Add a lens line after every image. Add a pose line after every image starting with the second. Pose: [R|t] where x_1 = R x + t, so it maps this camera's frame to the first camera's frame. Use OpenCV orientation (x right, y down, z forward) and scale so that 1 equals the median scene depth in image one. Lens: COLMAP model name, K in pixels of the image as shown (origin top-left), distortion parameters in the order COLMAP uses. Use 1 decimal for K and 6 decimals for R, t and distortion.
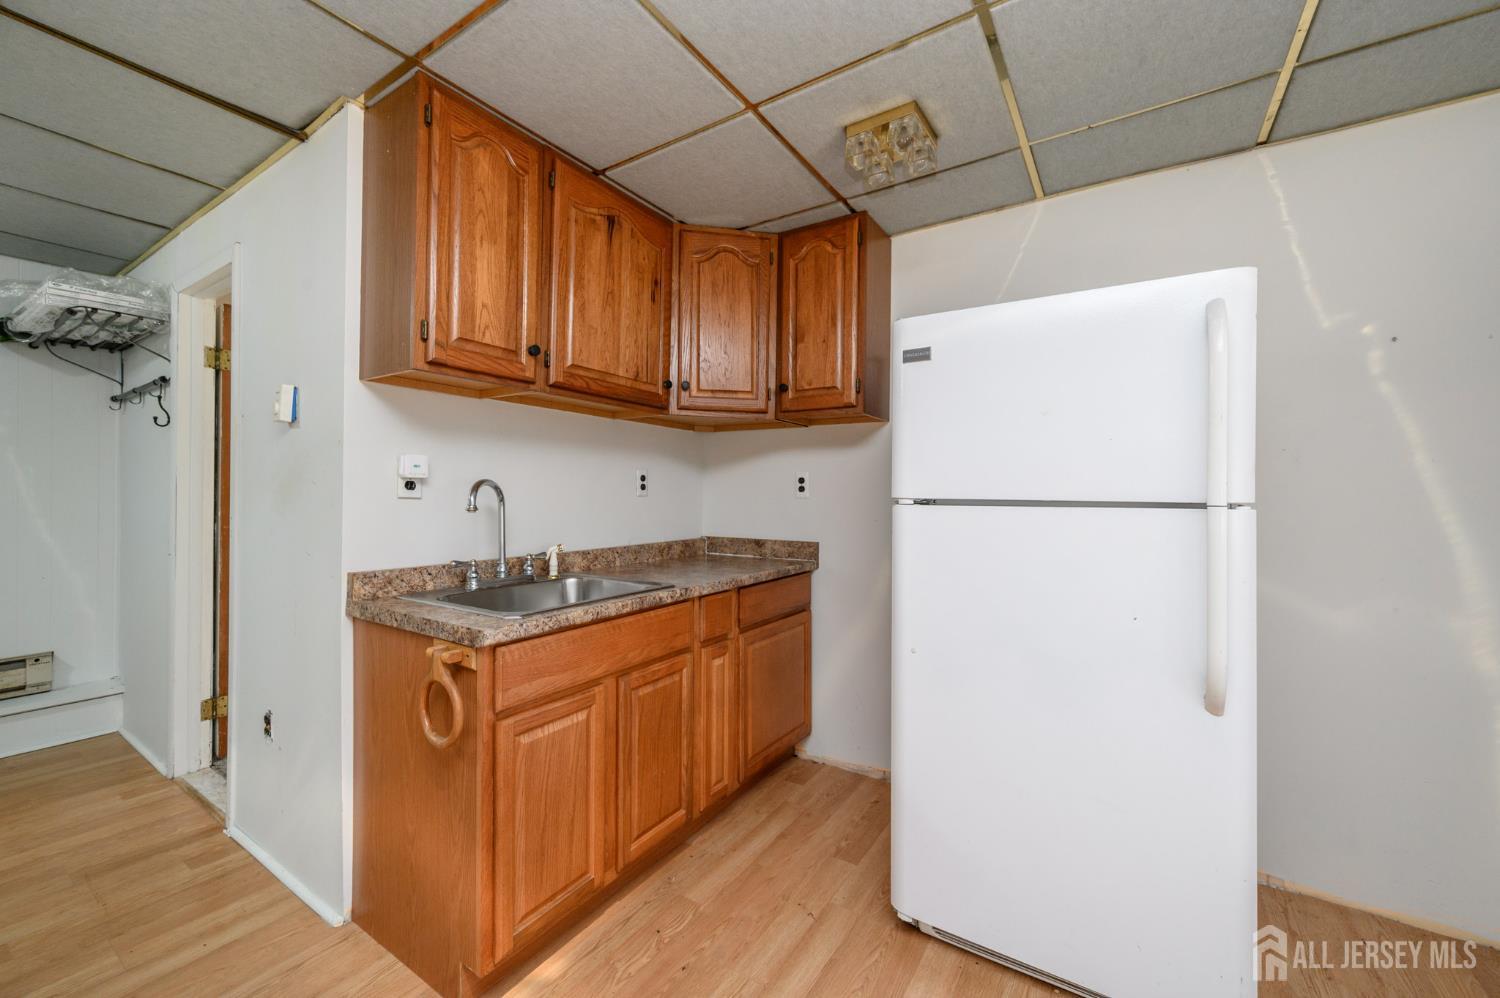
lens RADIAL K [[589.5, 0, 749.4], [0, 589.5, 493.0], [0, 0, 1]] dist [0.000556, -0.000020]
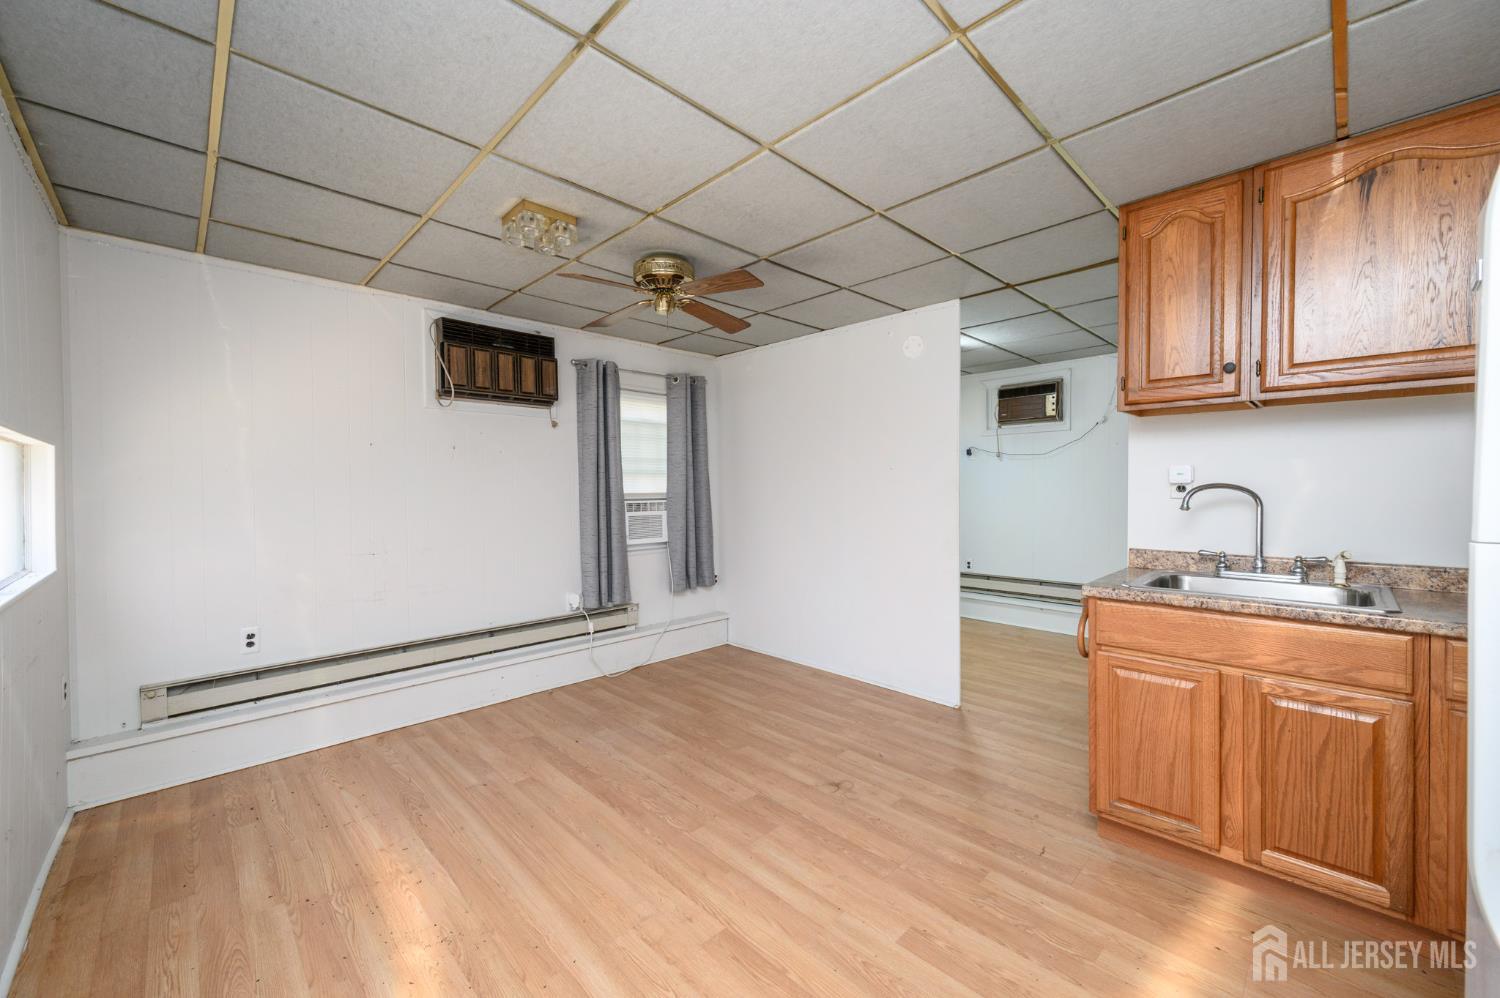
lens RADIAL K [[589.5, 0, 749.4], [0, 589.5, 493.0], [0, 0, 1]] dist [0.000556, -0.000020]
pose [[-0.216107, 0.000285, -0.976370, 1.005765], [0.002161, 0.999998, -0.000187, -0.006081], [0.976367, -0.002151, -0.216107, 0.384637]]
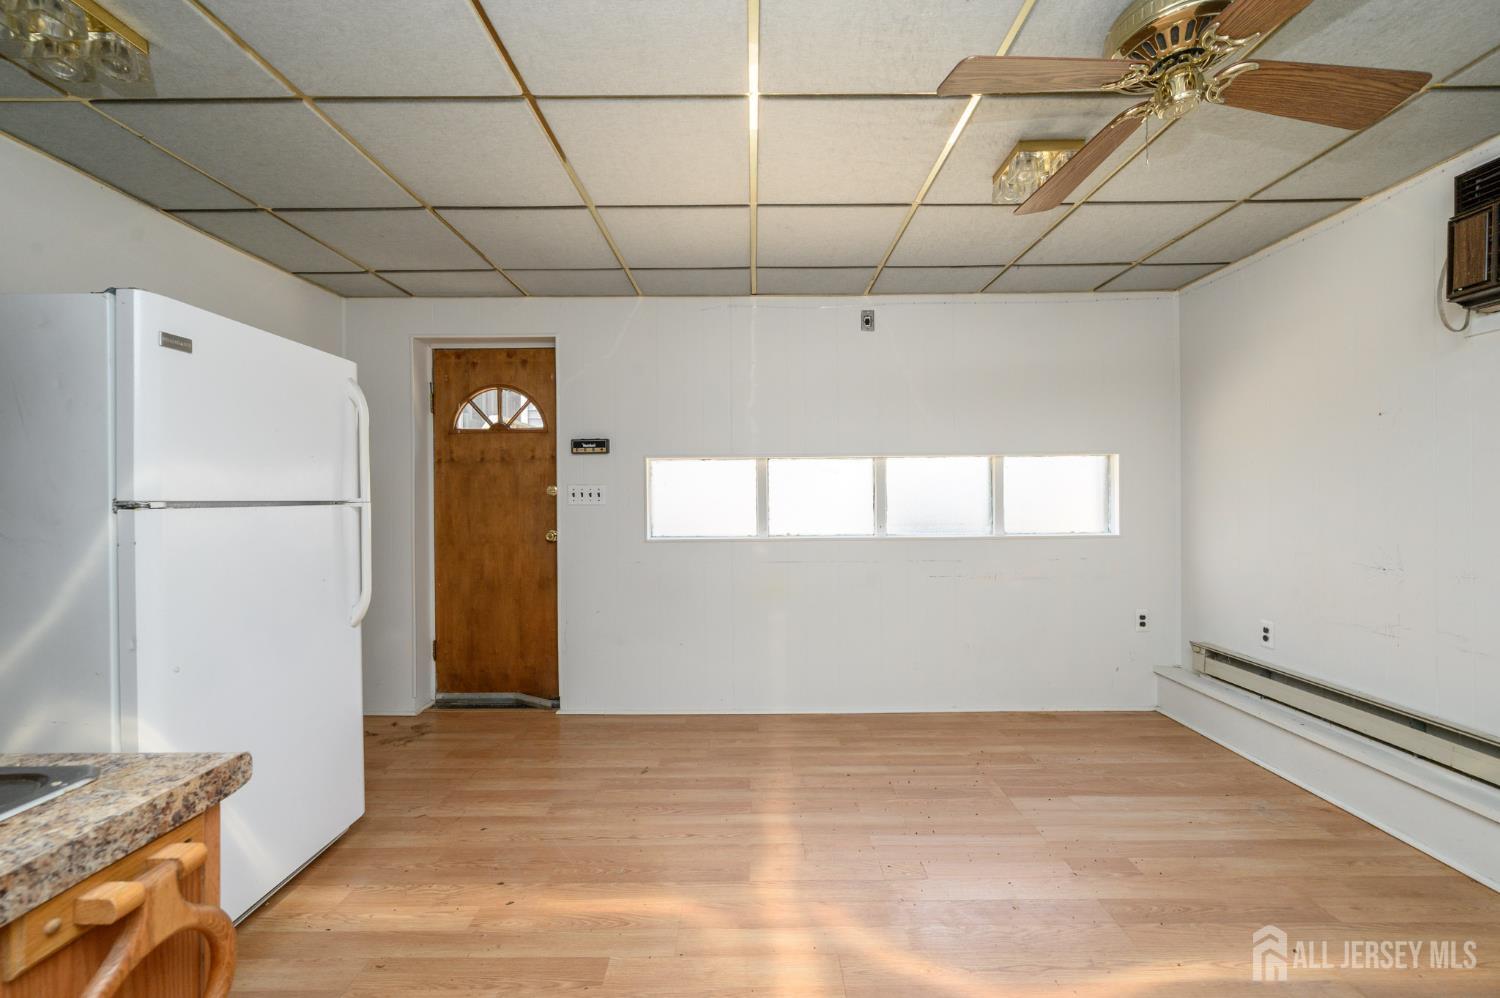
lens RADIAL K [[589.5, 0, 749.4], [0, 589.5, 493.0], [0, 0, 1]] dist [0.000556, -0.000020]
pose [[-0.543202, -0.007492, 0.839569, -0.943916], [0.002540, 0.999941, 0.010567, -0.010572], [-0.839598, 0.007872, -0.543150, 0.746566]]
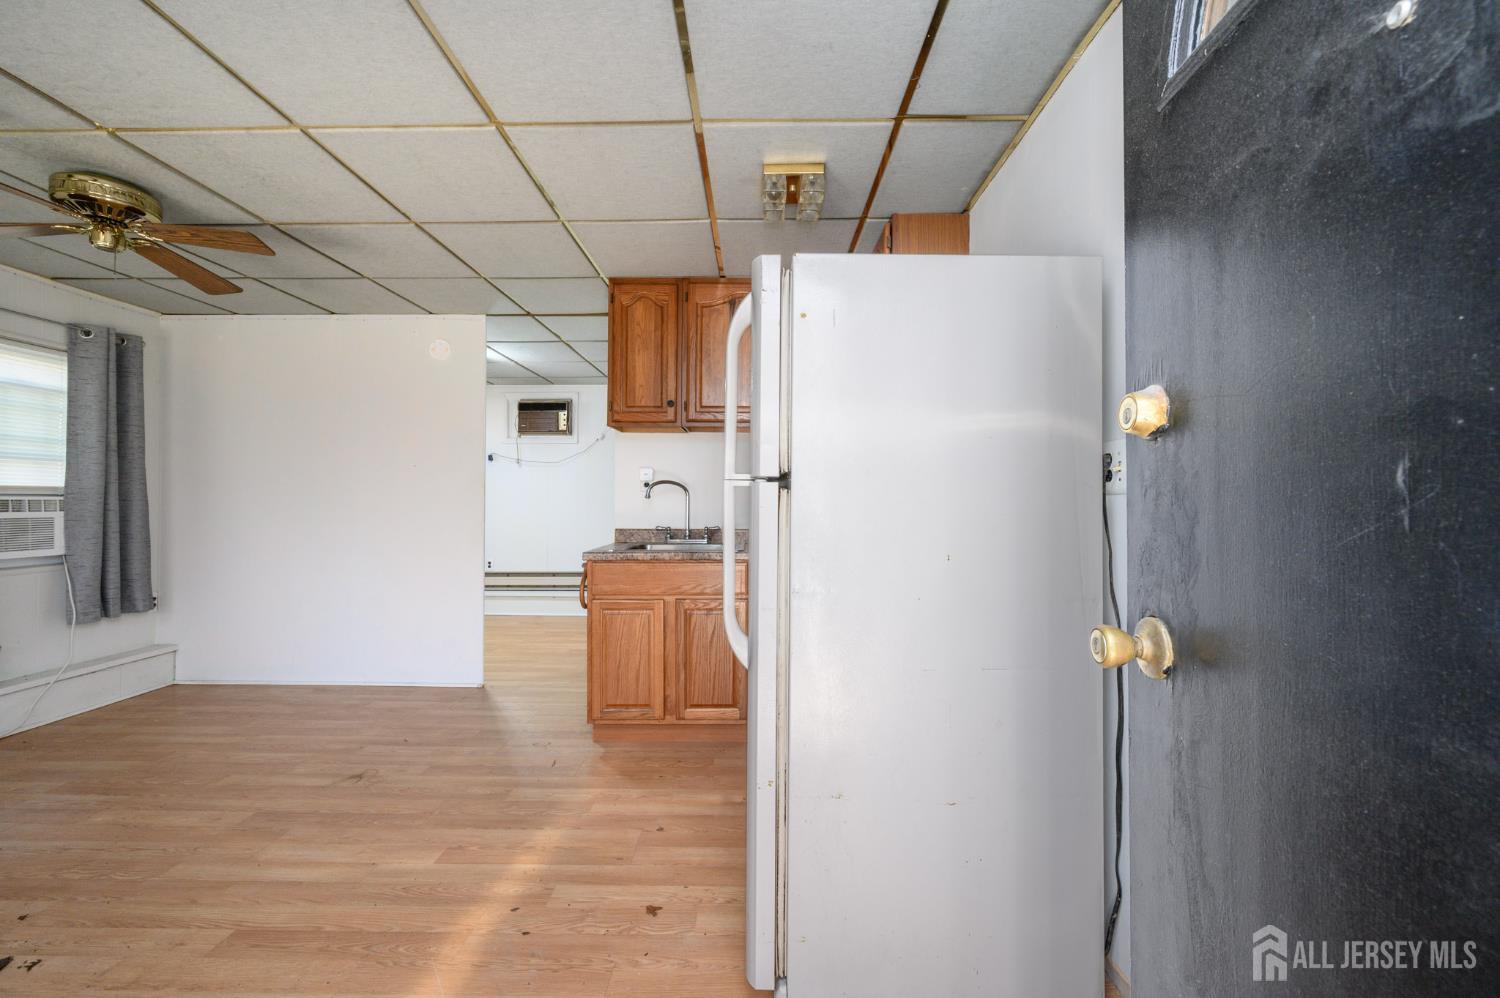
lens RADIAL K [[589.3, 0, 750.0], [0, 589.3, 499.0], [0, 0, 1]] dist [-0.002244, 0.000054]
pose [[0.532645, -0.012045, -0.846253, 1.295301], [0.001264, 0.999909, -0.013437, 0.060666], [0.846338, 0.006088, 0.532612, 0.314797]]
